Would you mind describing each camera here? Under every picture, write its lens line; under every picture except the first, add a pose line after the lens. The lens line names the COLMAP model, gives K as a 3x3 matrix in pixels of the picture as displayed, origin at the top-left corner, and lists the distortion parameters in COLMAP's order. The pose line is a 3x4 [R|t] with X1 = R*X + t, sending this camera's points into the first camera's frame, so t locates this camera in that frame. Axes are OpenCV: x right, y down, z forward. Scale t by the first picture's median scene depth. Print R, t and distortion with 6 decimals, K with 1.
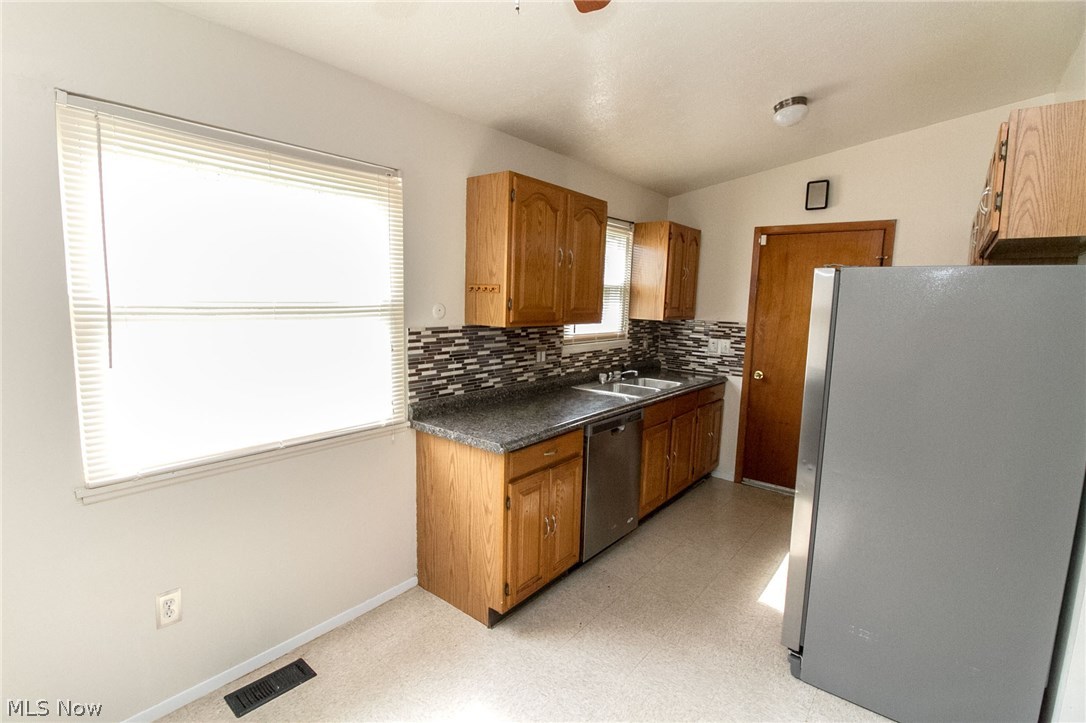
lens RADIAL K [[503.7, 0, 537.6], [0, 503.7, 360.1], [0, 0, 1]] dist [0.001074, -0.013695]
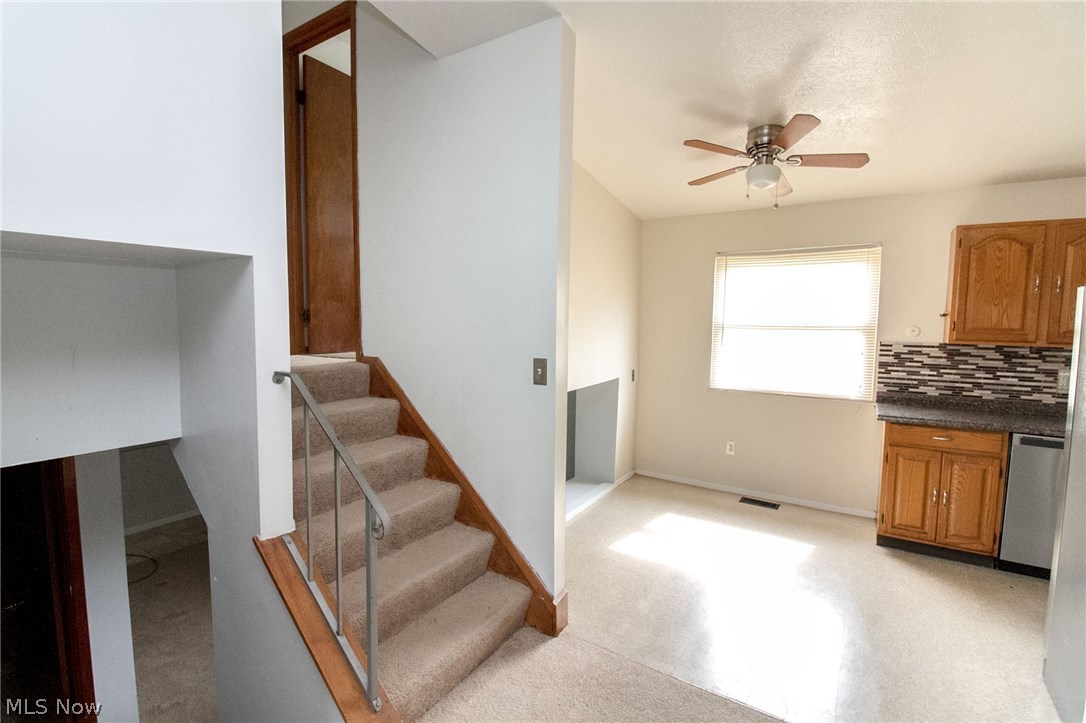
lens RADIAL K [[503.7, 0, 537.6], [0, 503.7, 360.1], [0, 0, 1]] dist [0.001074, -0.013695]
pose [[0.108774, 0.057519, -0.992401, 0.897652], [-0.131719, 0.990356, 0.042963, 0.050082], [0.985301, 0.126044, 0.115301, -0.154168]]
